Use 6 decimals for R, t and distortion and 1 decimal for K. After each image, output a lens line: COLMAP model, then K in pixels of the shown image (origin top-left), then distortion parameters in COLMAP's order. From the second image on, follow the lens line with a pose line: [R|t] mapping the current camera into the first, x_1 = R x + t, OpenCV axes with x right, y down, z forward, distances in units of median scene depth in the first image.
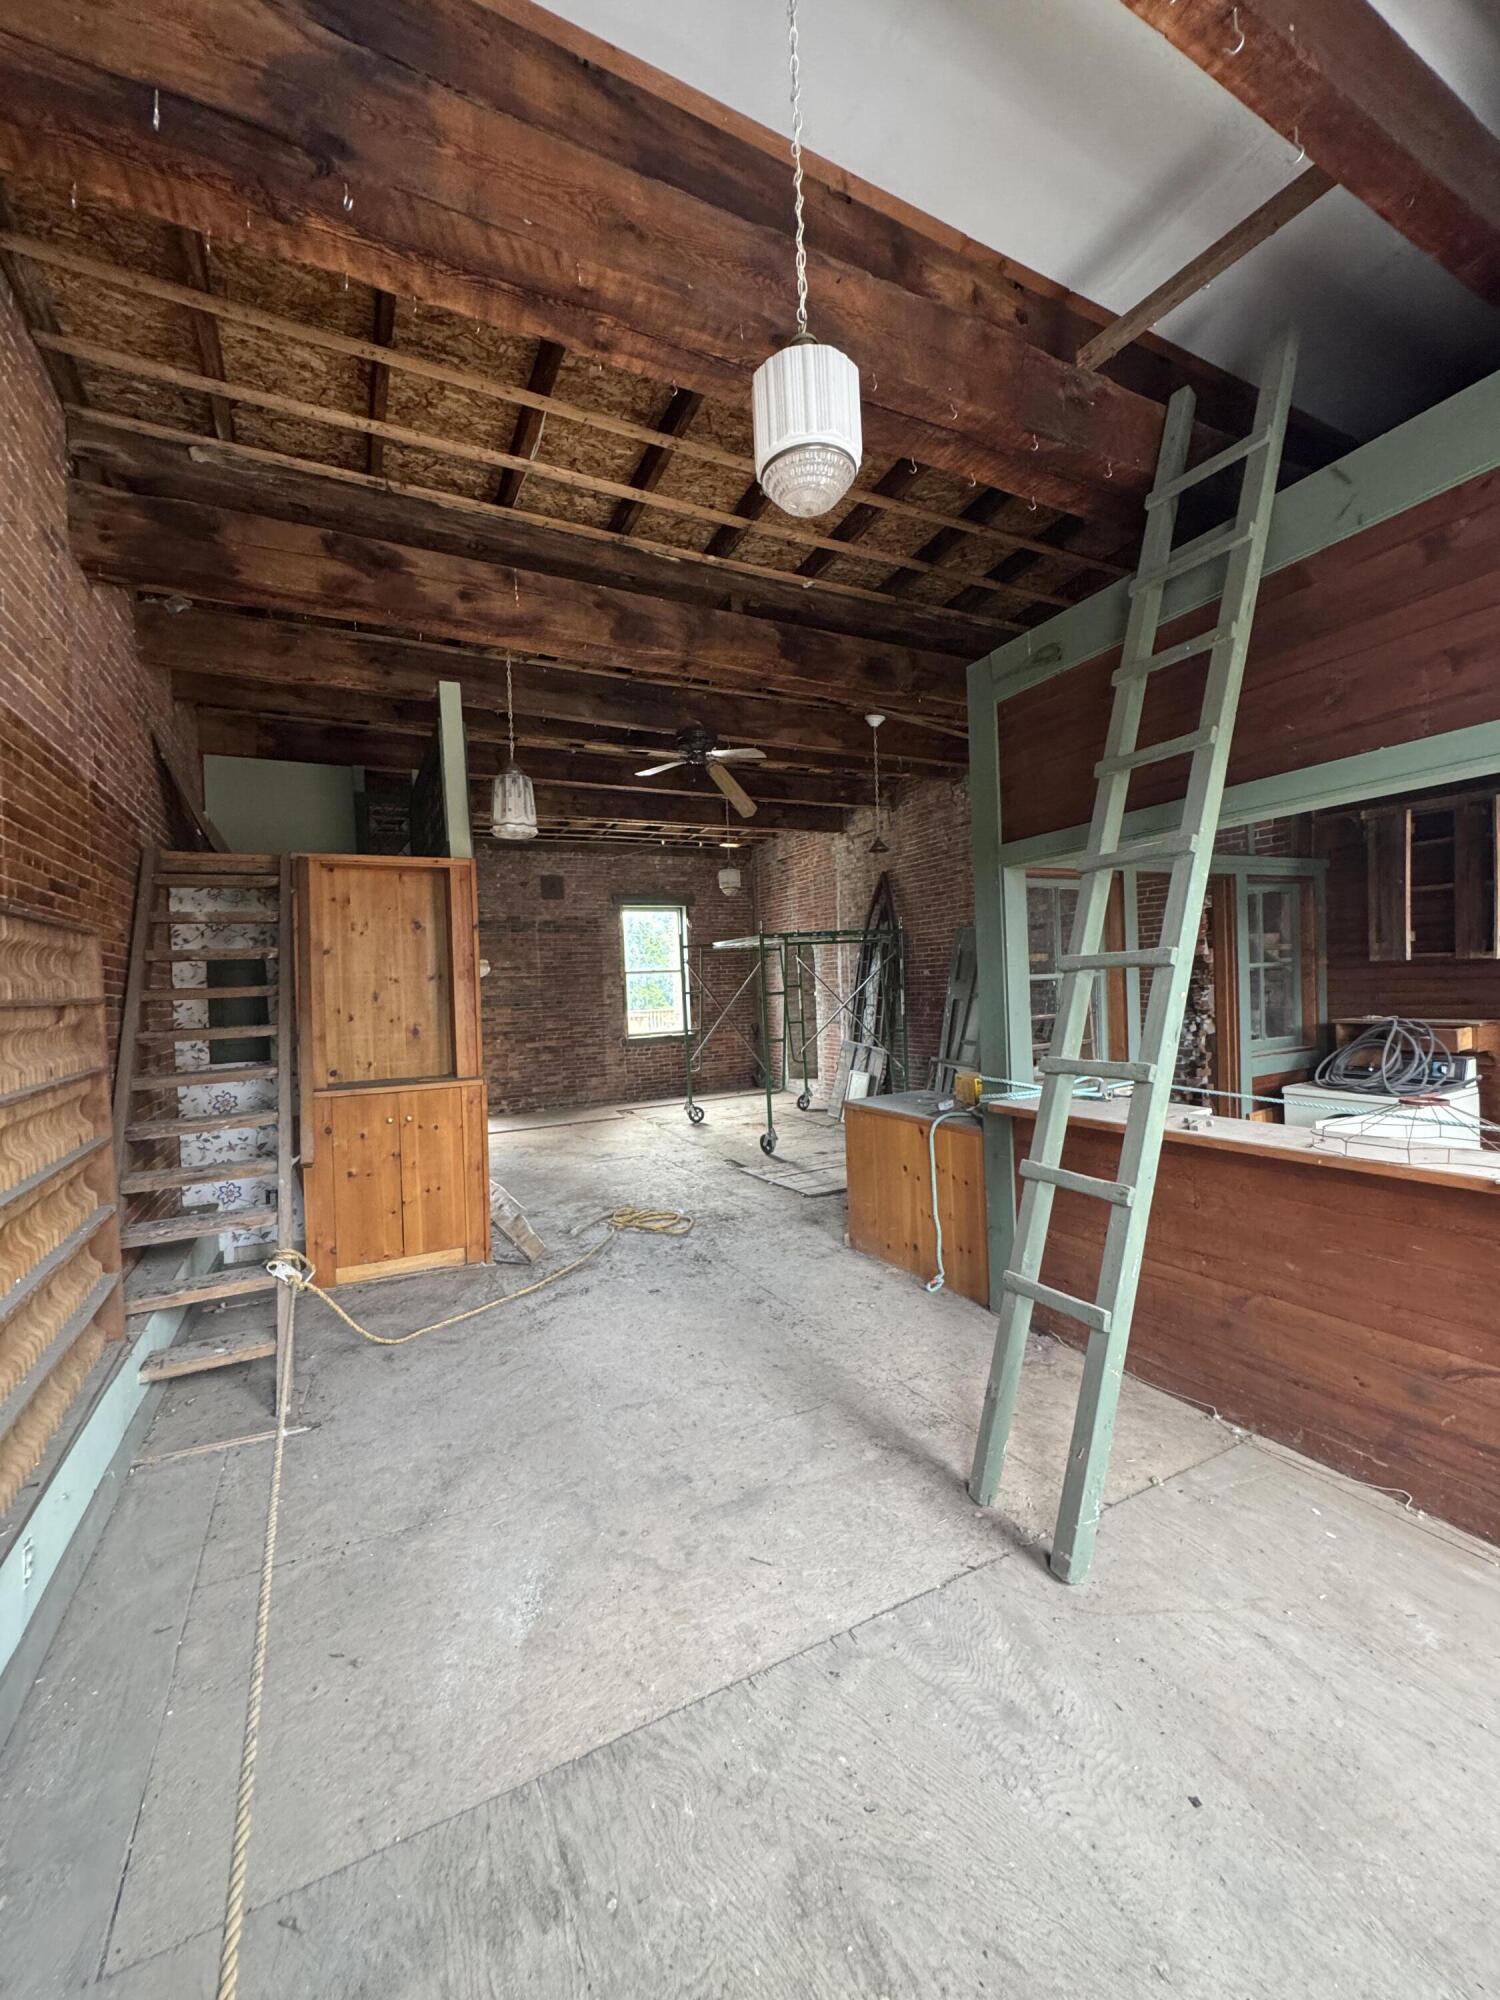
lens RADIAL K [[798.6, 0, 751.4], [0, 798.6, 999.9], [0, 0, 1]] dist [-0.004964, 0.001231]
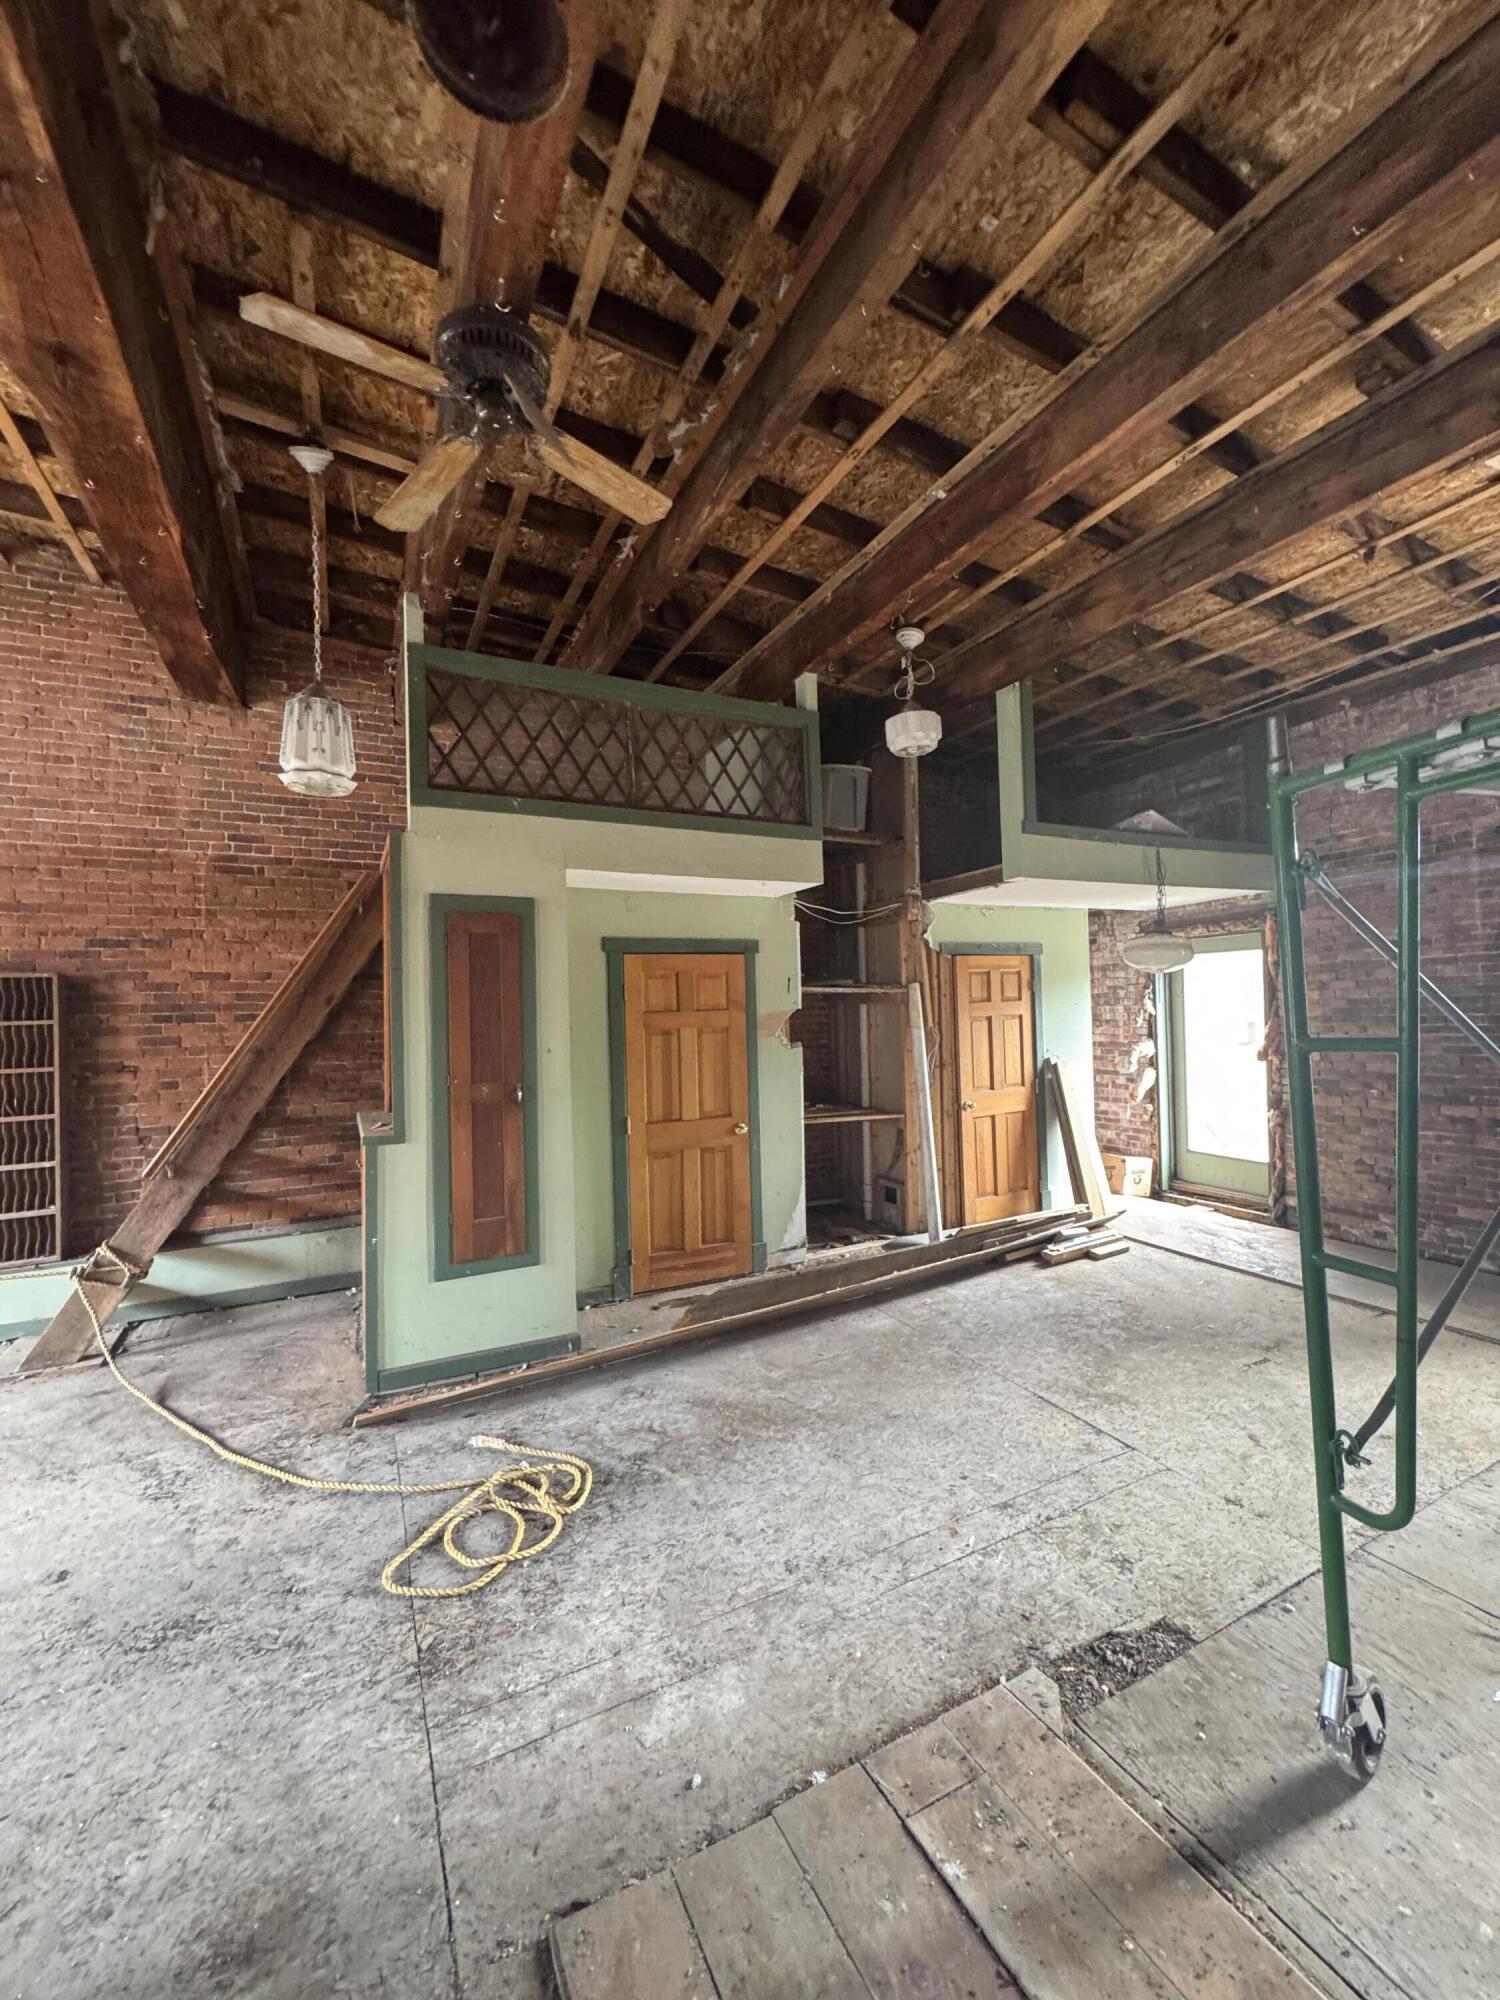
lens RADIAL K [[798.6, 0, 753.4], [0, 798.6, 999.4], [0, 0, 1]] dist [-0.004964, 0.001231]
pose [[-0.001876, 0.024360, -0.999702, 0.437146], [0.004316, 0.999694, 0.024351, -0.047779], [0.999989, -0.004269, -0.001980, 1.551147]]
